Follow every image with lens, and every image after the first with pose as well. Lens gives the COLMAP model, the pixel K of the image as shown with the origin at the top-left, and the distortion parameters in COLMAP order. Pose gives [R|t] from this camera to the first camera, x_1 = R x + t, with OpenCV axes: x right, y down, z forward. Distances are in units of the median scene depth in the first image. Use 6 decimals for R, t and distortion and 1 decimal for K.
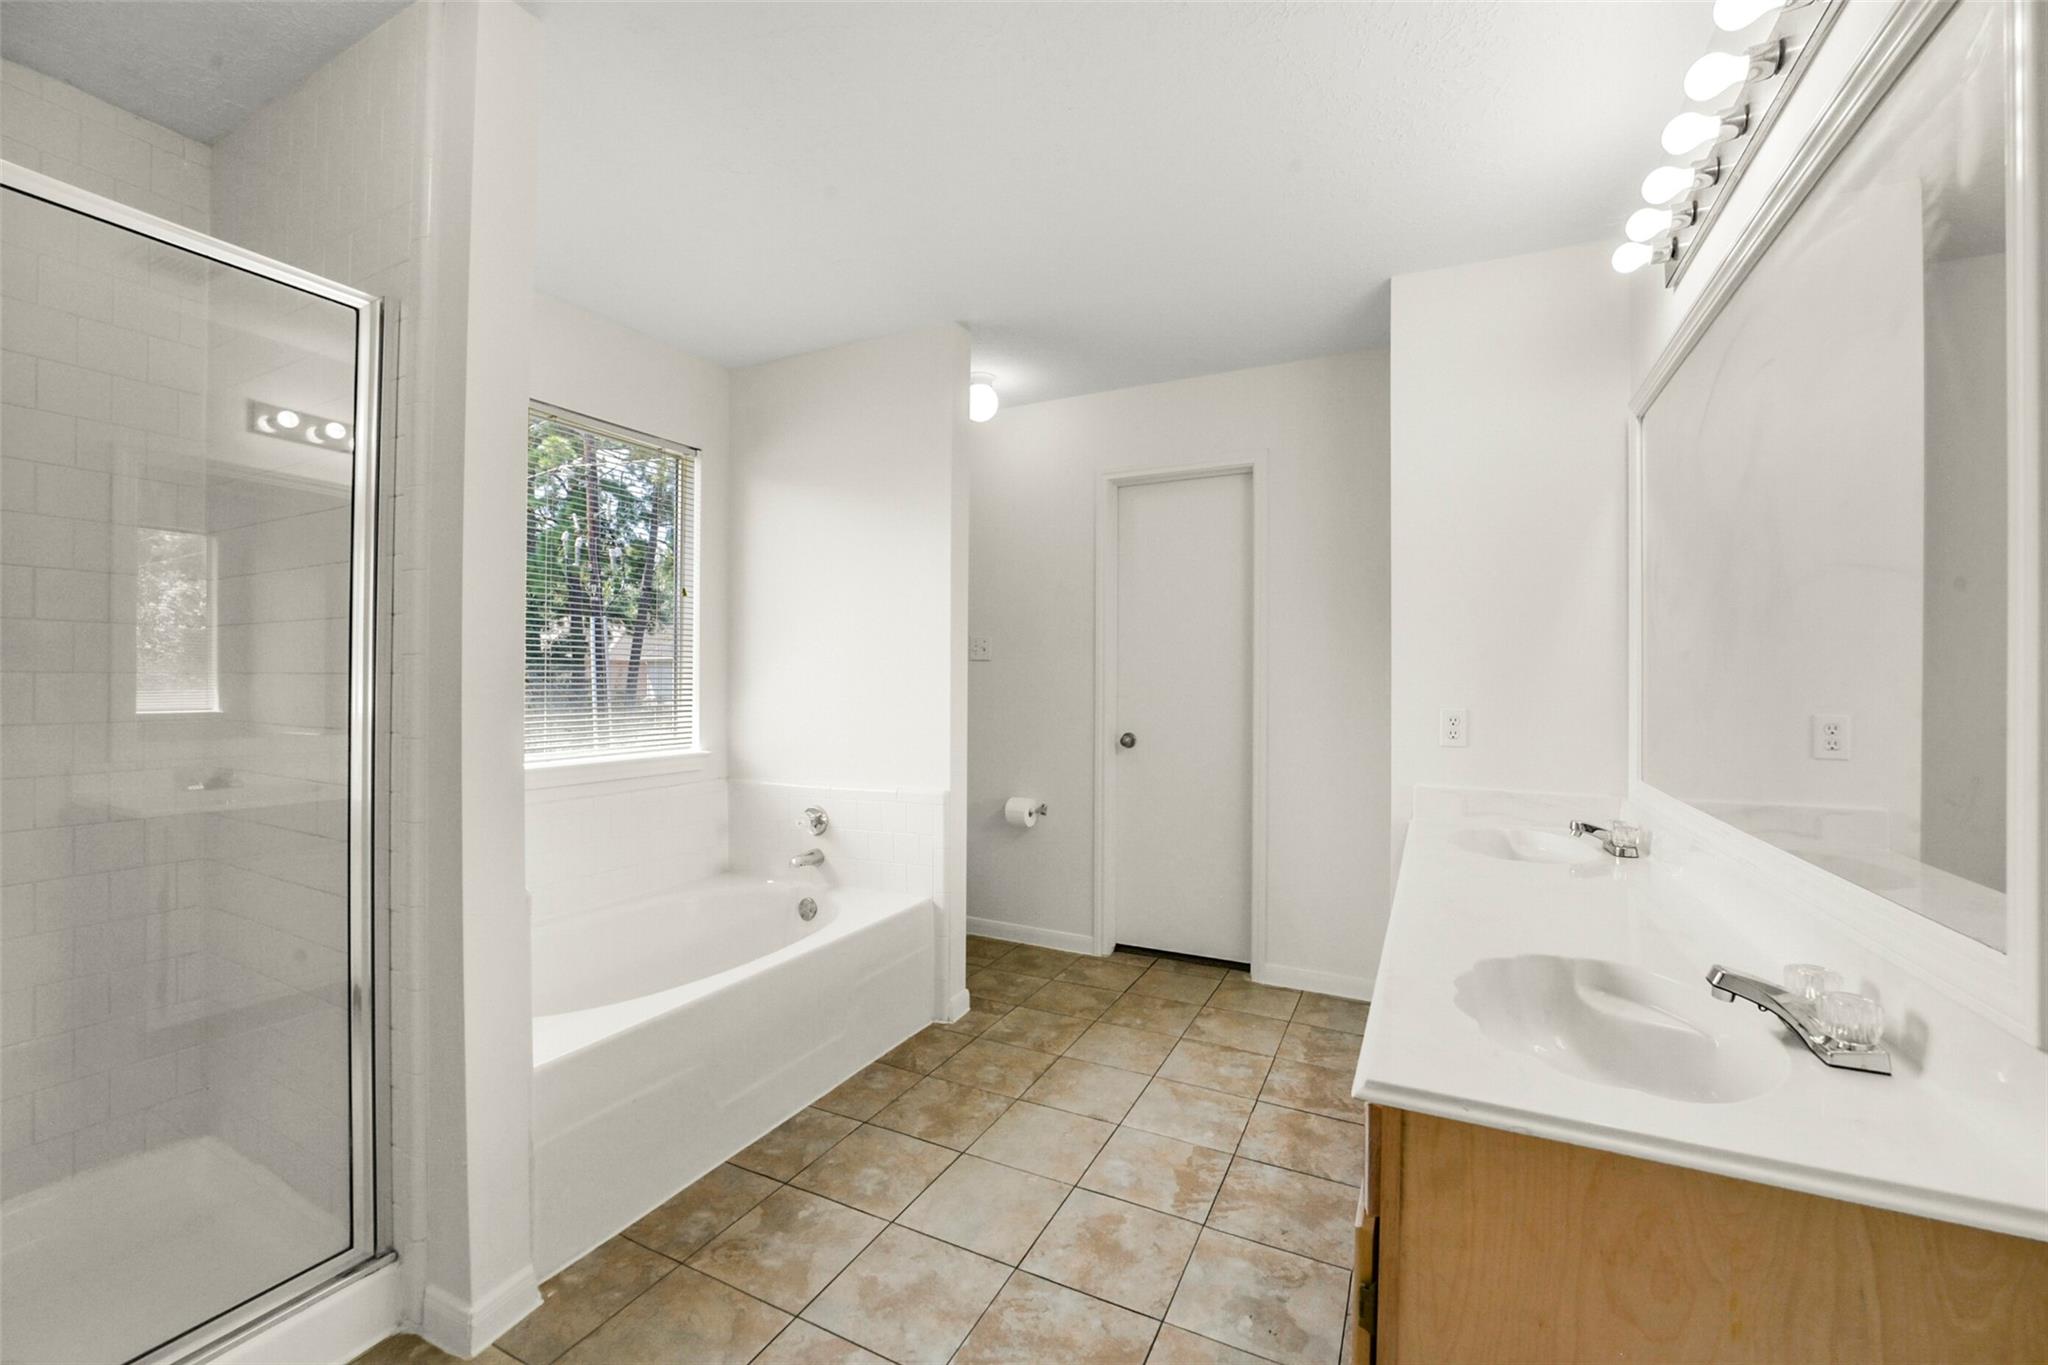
lens RADIAL K [[806.3, 0, 1021.6], [0, 806.3, 682.8], [0, 0, 1]] dist [-0.032041, 0.004963]
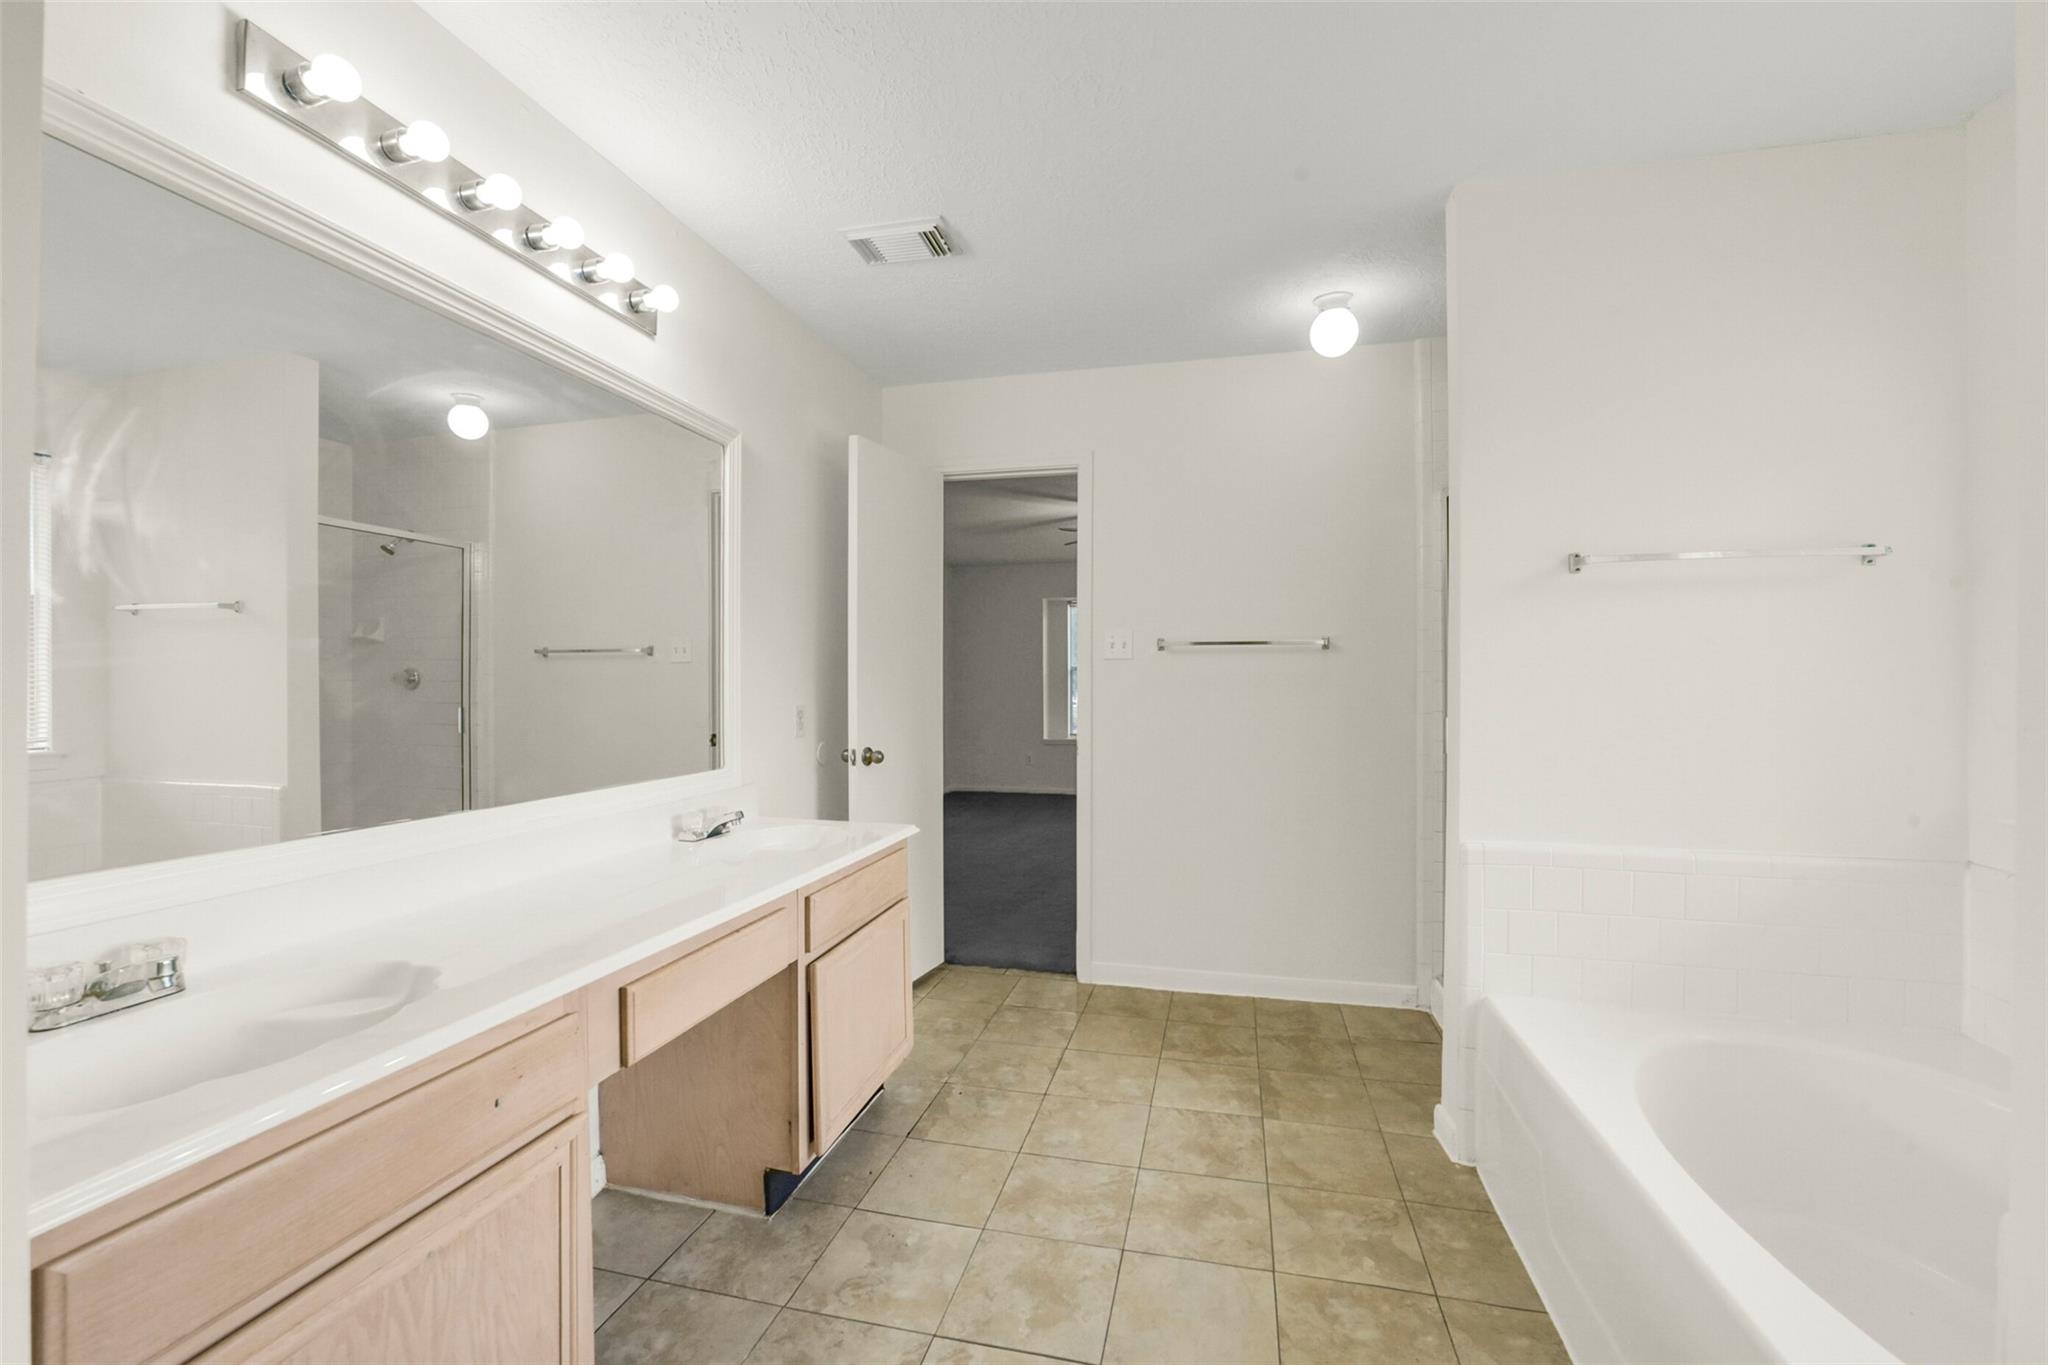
lens RADIAL K [[806.3, 0, 1027.6], [0, 806.3, 684.6], [0, 0, 1]] dist [-0.032041, 0.004963]
pose [[-0.975195, -0.005588, -0.221275, 0.346562], [-0.006236, 0.999978, 0.002228, -0.001196], [0.221258, 0.003552, -0.975209, 1.969960]]
